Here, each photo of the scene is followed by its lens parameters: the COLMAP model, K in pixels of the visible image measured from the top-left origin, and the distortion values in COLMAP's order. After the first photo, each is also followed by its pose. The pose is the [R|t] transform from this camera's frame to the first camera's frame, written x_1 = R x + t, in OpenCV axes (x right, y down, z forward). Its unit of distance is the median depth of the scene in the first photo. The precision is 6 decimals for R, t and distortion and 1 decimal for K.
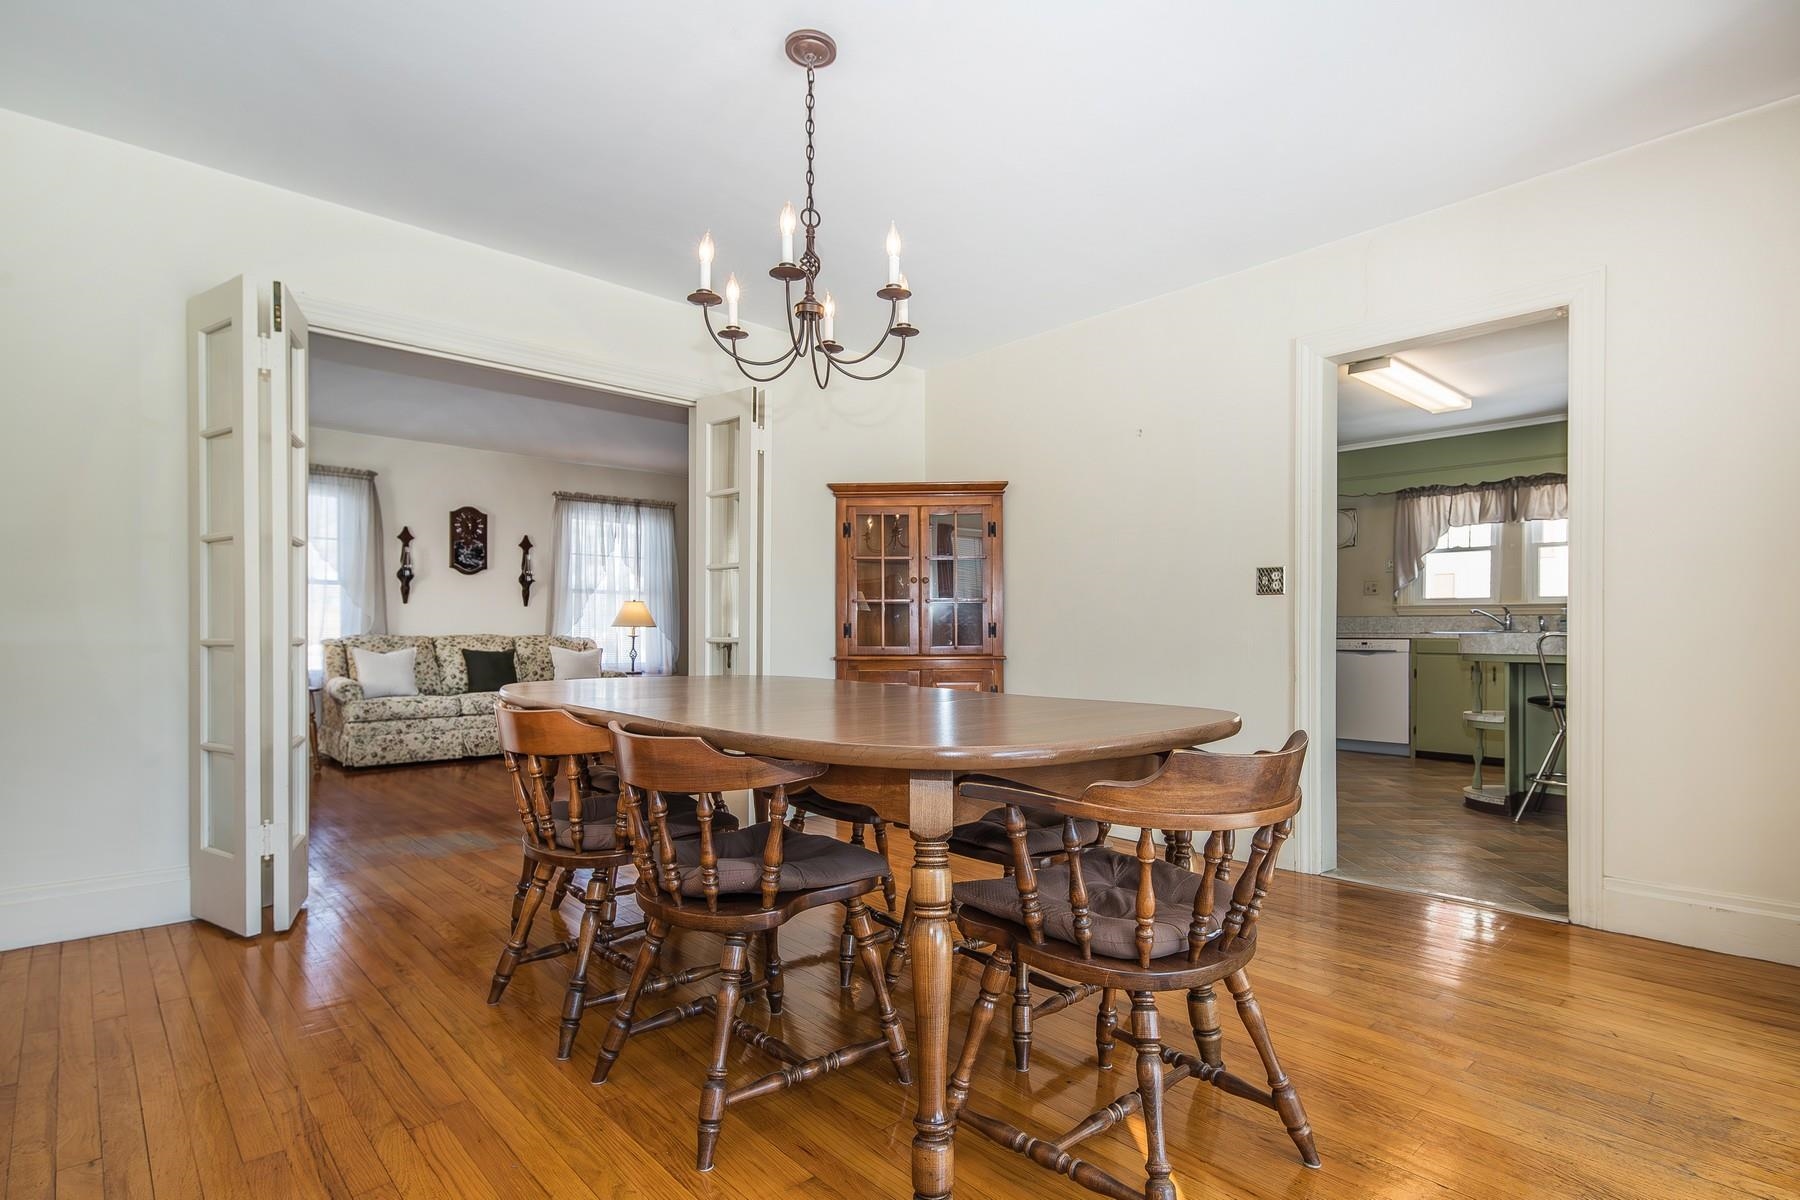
lens RADIAL K [[895.9, 0, 943.9], [0, 895.9, 631.2], [0, 0, 1]] dist [0.028773, -0.000191]
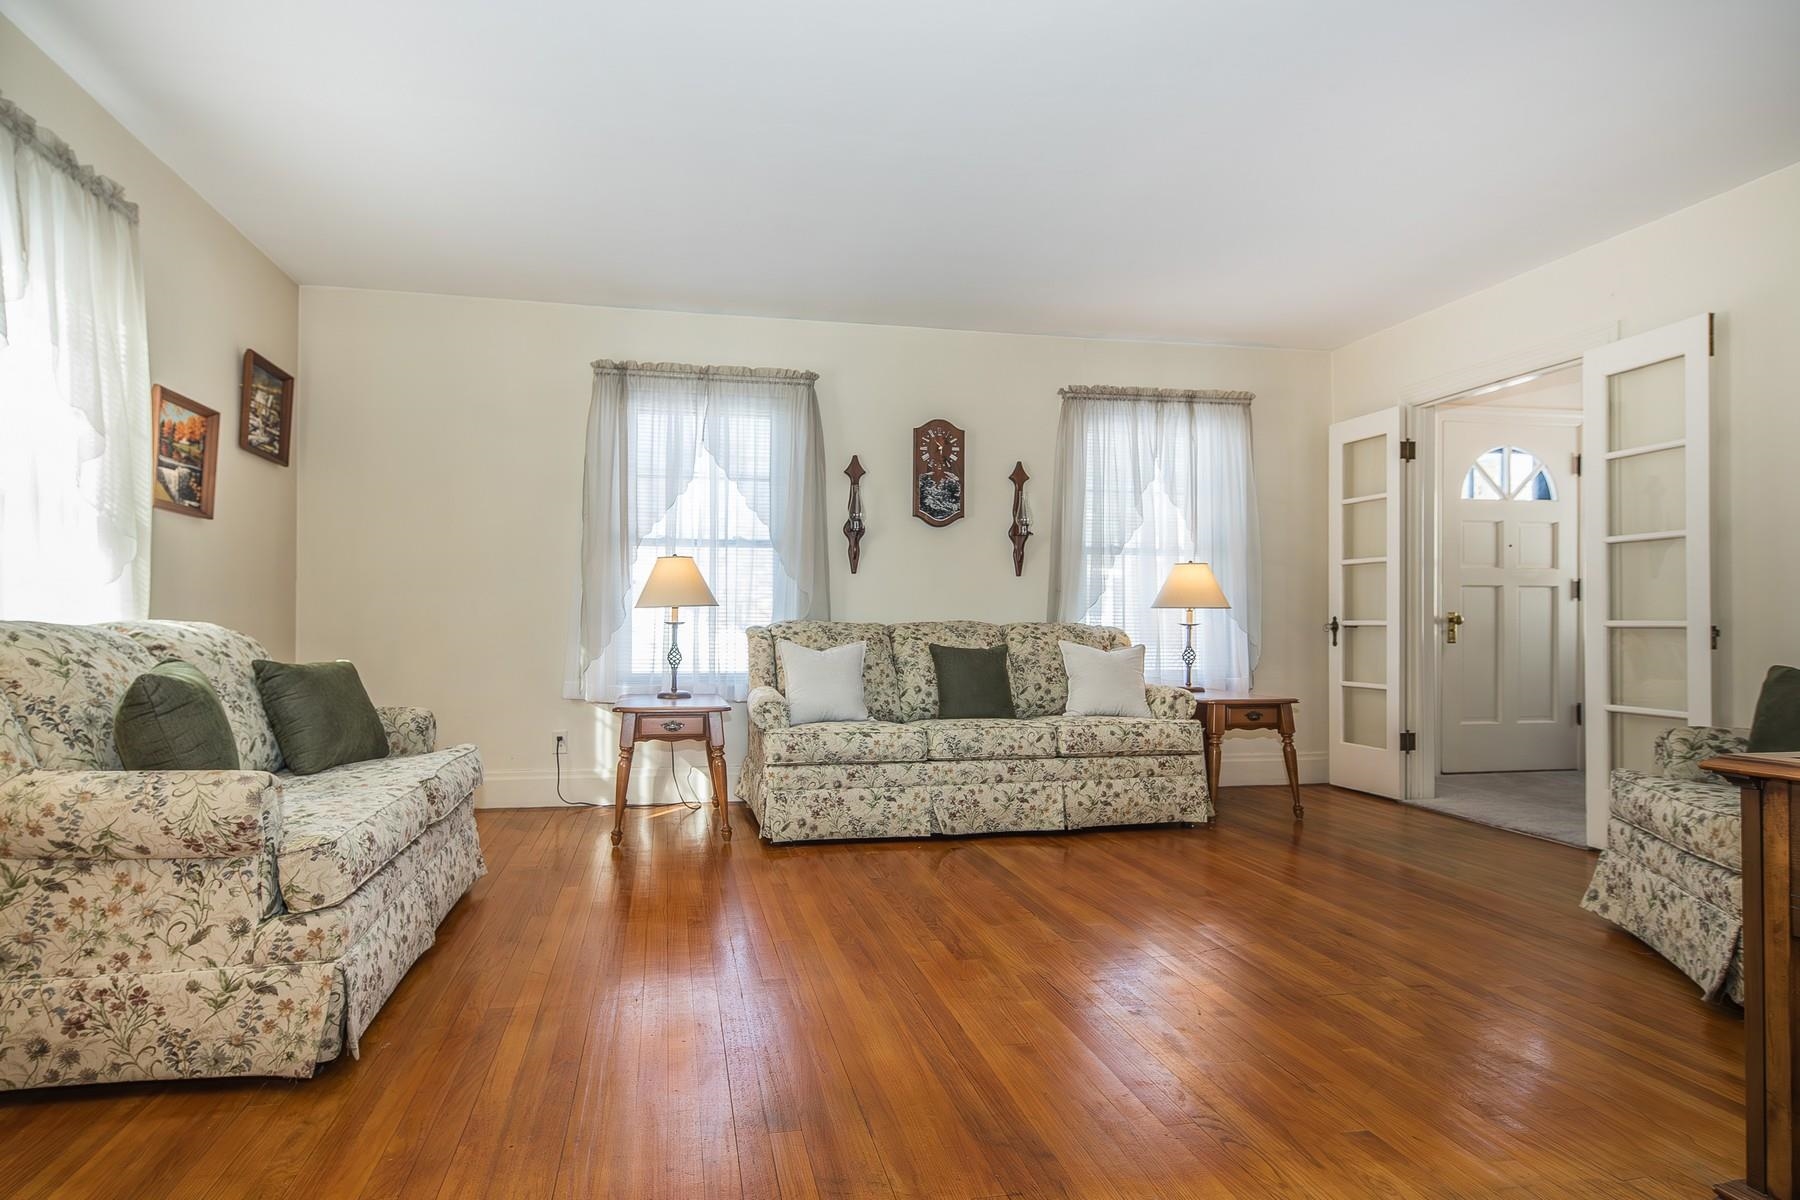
lens RADIAL K [[895.9, 0, 886.3], [0, 895.9, 612.7], [0, 0, 1]] dist [0.028773, -0.000191]
pose [[0.860318, -0.006823, -0.509712, -0.250282], [-0.000585, 0.999897, -0.014371, 0.006924], [0.509757, 0.012662, 0.860225, 0.464806]]
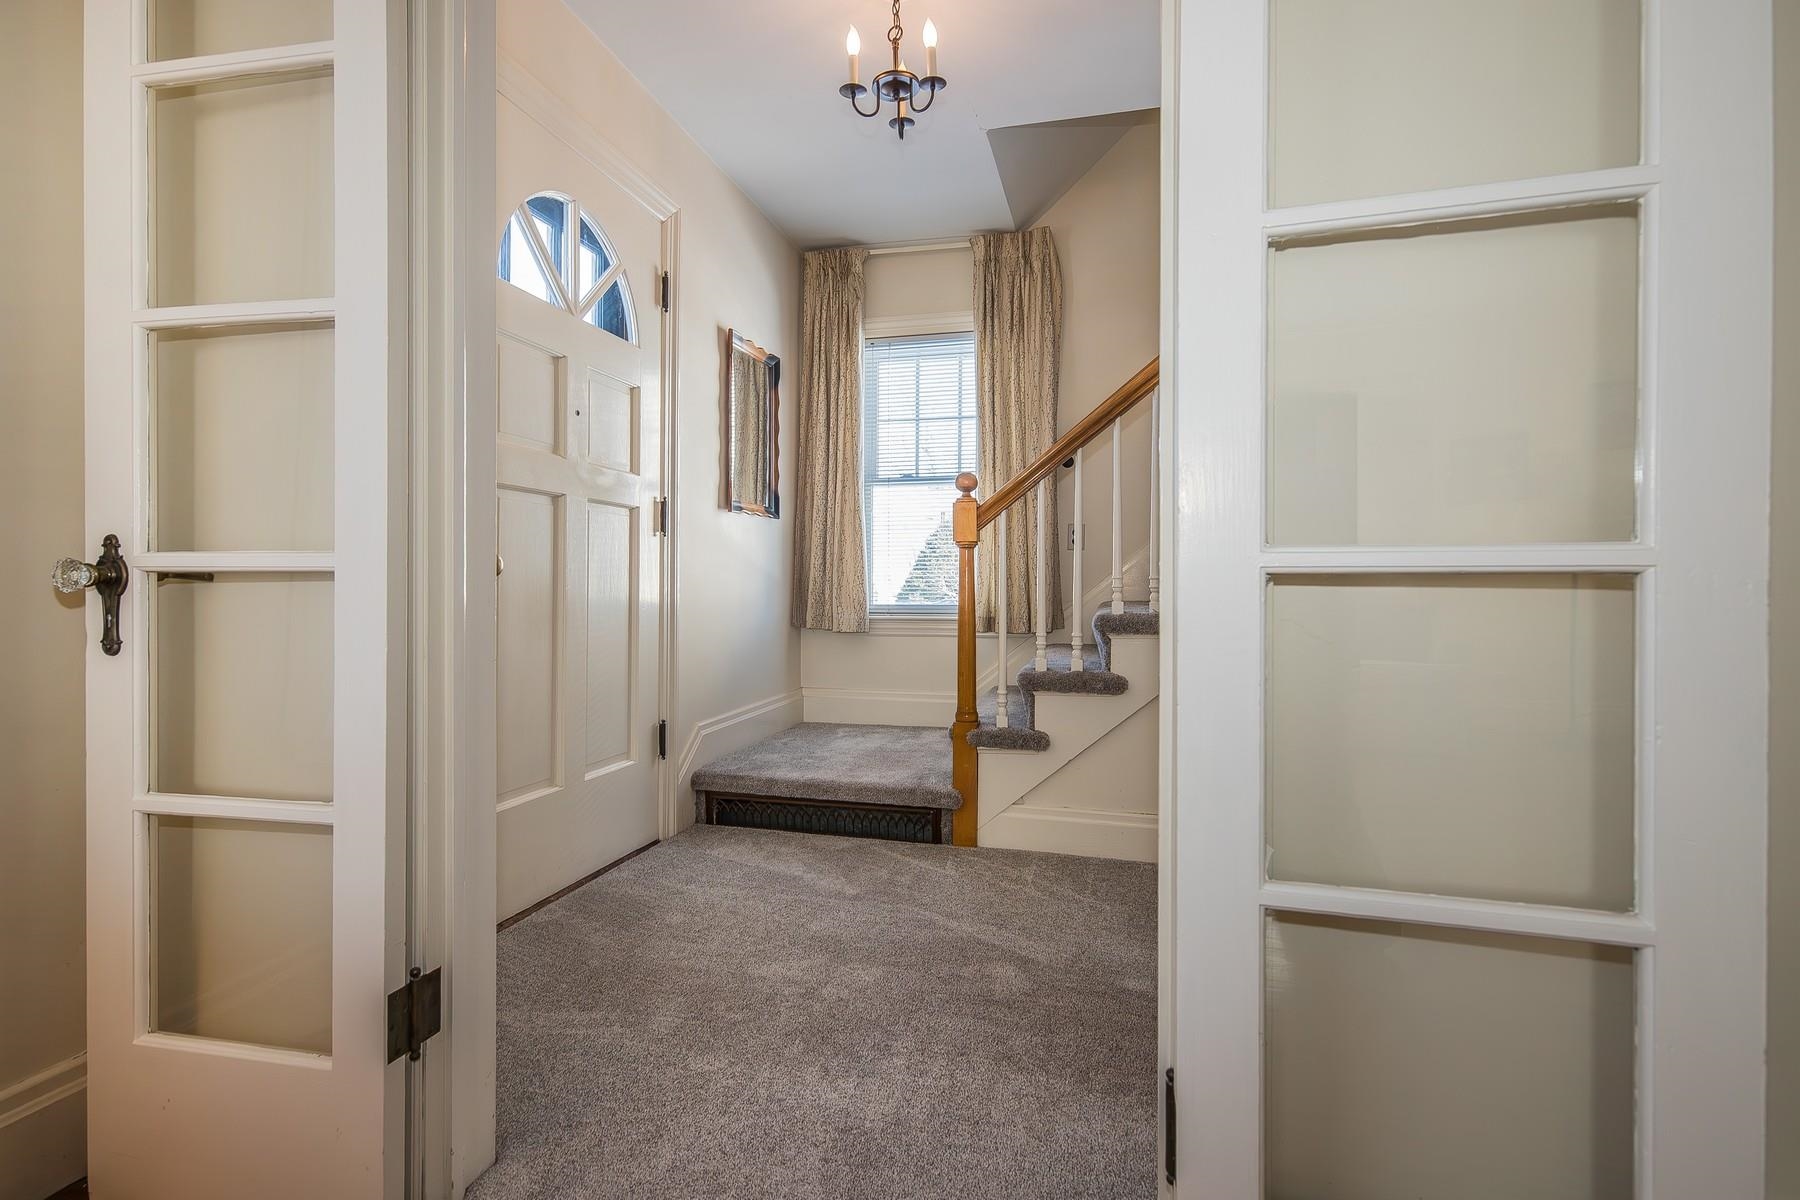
lens RADIAL K [[895.9, 0, 887.0], [0, 895.9, 592.8], [0, 0, 1]] dist [0.028773, -0.000191]
pose [[0.846725, -0.003518, 0.532019, -0.276418], [0.001261, 0.999989, 0.004606, 0.010184], [-0.532029, -0.003229, 0.846720, 1.040620]]
